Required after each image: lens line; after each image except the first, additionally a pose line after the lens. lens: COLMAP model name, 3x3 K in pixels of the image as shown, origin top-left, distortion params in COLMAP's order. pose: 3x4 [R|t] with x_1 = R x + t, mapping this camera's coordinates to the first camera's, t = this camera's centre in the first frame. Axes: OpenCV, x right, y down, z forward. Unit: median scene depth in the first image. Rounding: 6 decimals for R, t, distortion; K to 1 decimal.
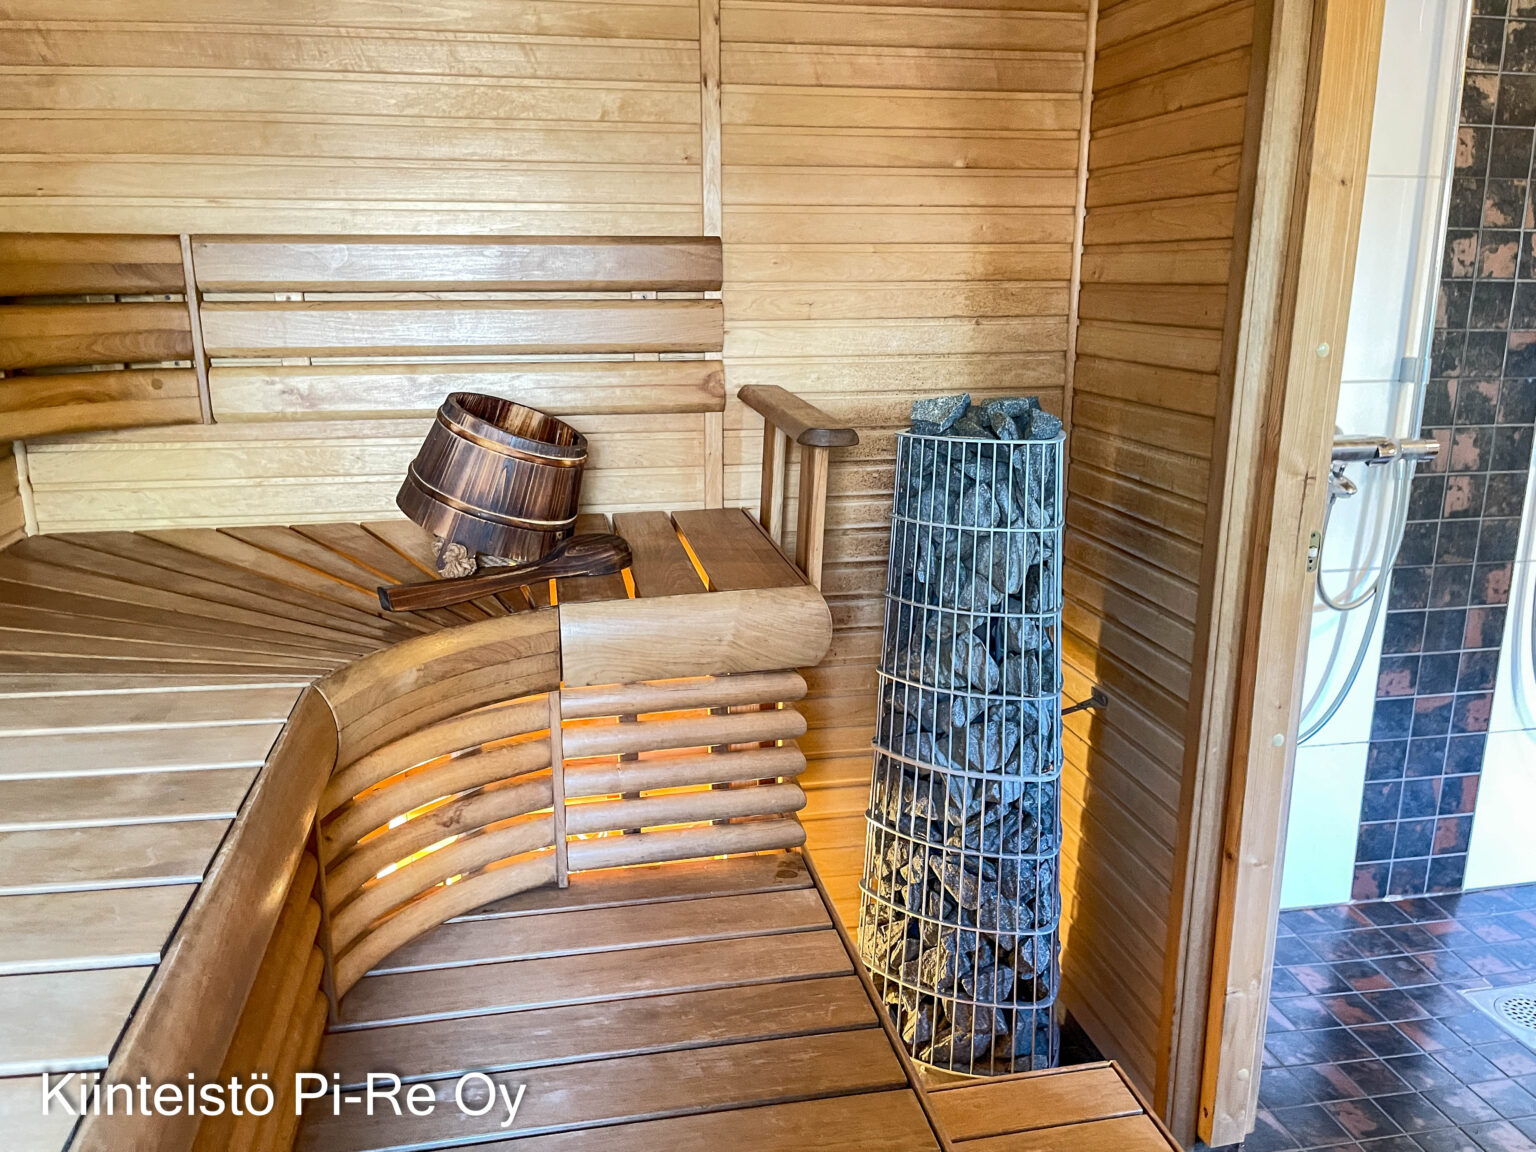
lens RADIAL K [[1176.4, 0, 762.5], [0, 1176.4, 577.0], [0, 0, 1]] dist [0.019788, -0.056850]
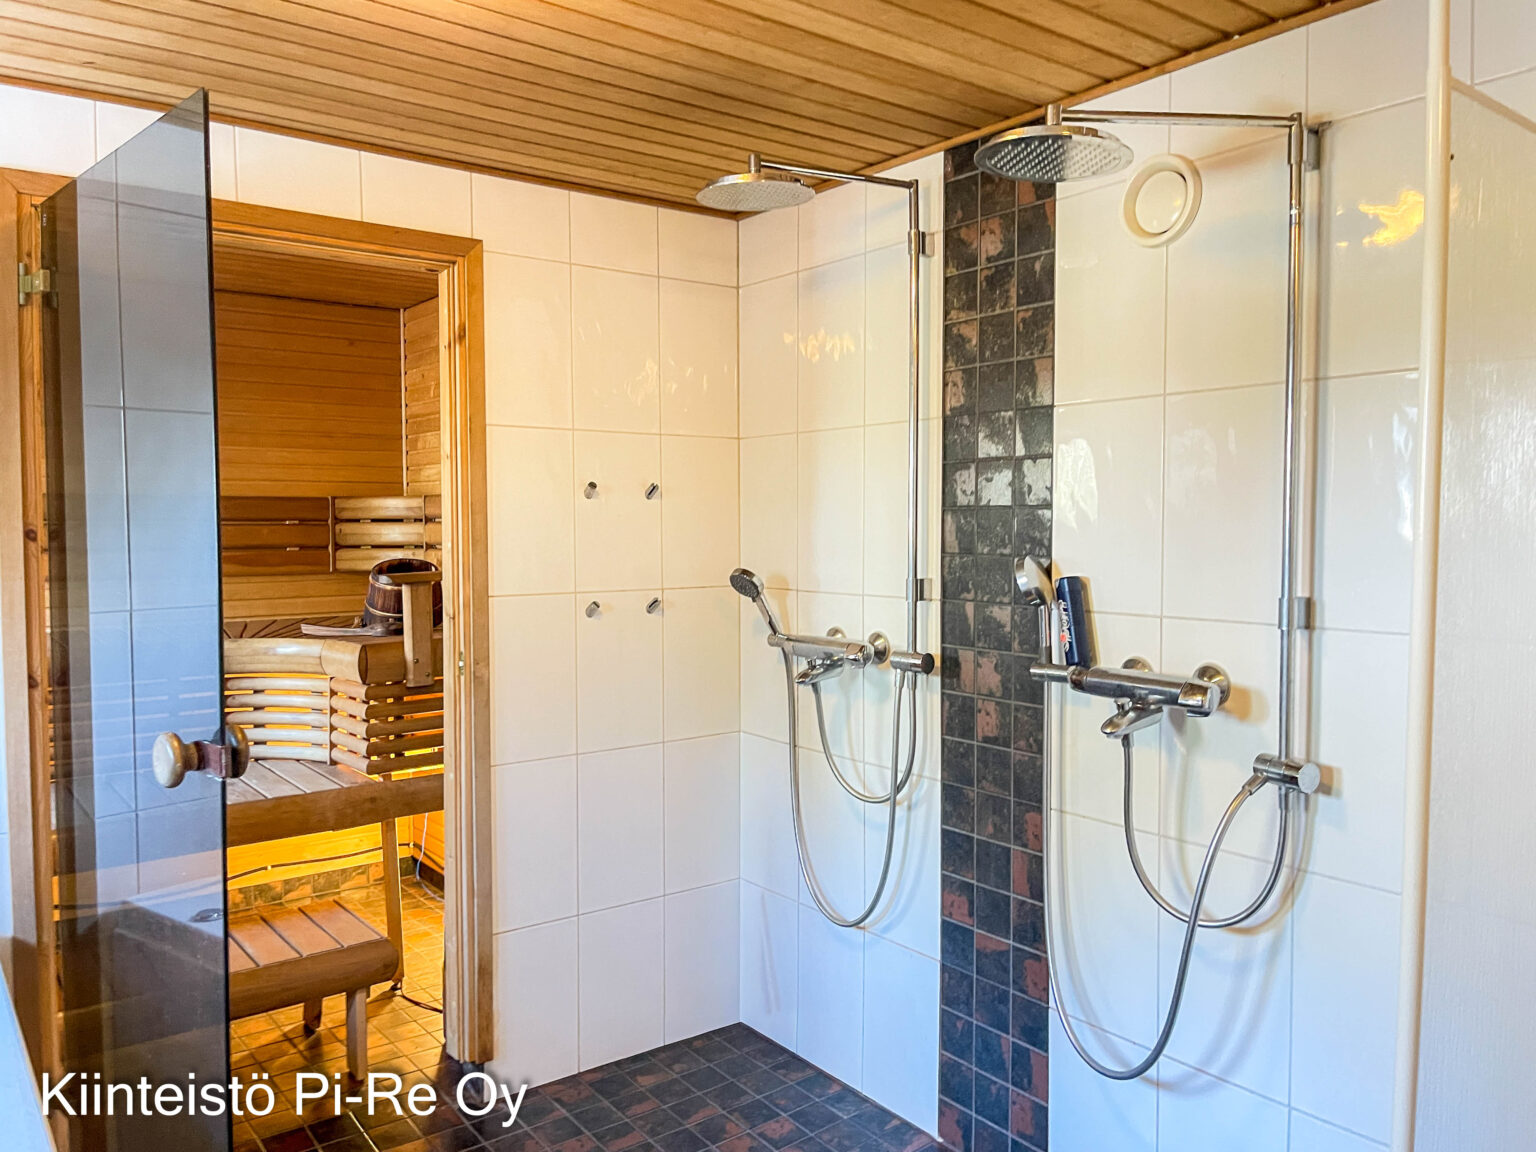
lens RADIAL K [[1176.4, 0, 752.9], [0, 1176.4, 572.7], [0, 0, 1]] dist [0.019788, -0.056850]
pose [[0.443877, 0.035260, -0.895394, 1.381215], [-0.221616, 0.972504, -0.071566, -0.075584], [0.868251, 0.230200, 0.439487, 0.368135]]
